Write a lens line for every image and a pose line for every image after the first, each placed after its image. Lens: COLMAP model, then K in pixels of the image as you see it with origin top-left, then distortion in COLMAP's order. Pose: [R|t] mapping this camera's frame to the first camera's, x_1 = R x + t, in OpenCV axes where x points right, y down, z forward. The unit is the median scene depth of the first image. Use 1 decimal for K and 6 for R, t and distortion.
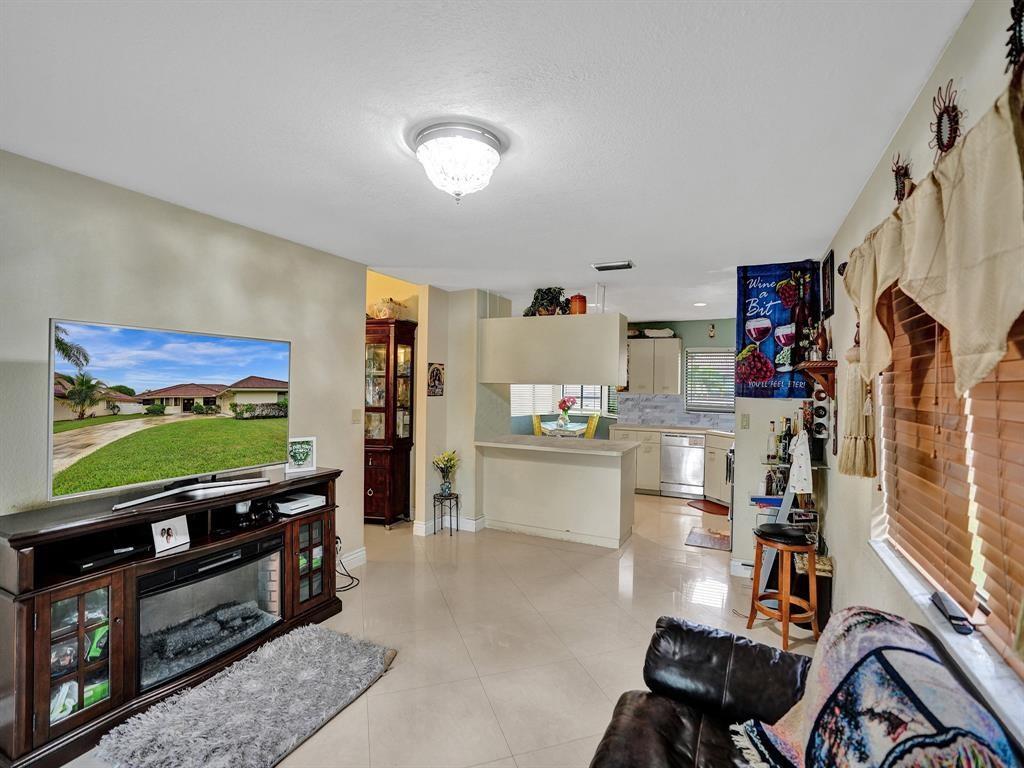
lens RADIAL K [[479.5, 0, 513.4], [0, 479.5, 381.5], [0, 0, 1]] dist [-0.045325, 0.026358]
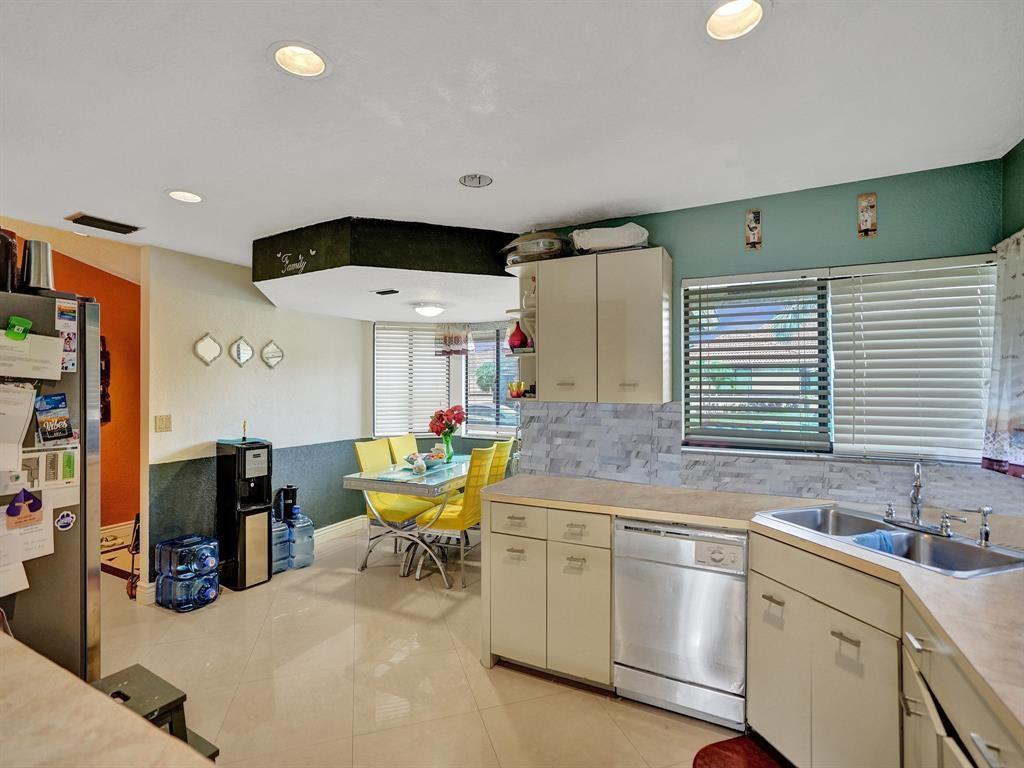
lens RADIAL K [[479.5, 0, 513.4], [0, 479.5, 381.5], [0, 0, 1]] dist [-0.045325, 0.026358]
pose [[0.999873, -0.009700, -0.012624, 0.237197], [0.009623, 0.999935, -0.006107, 0.010162], [0.012682, 0.005985, 0.999902, 0.643112]]
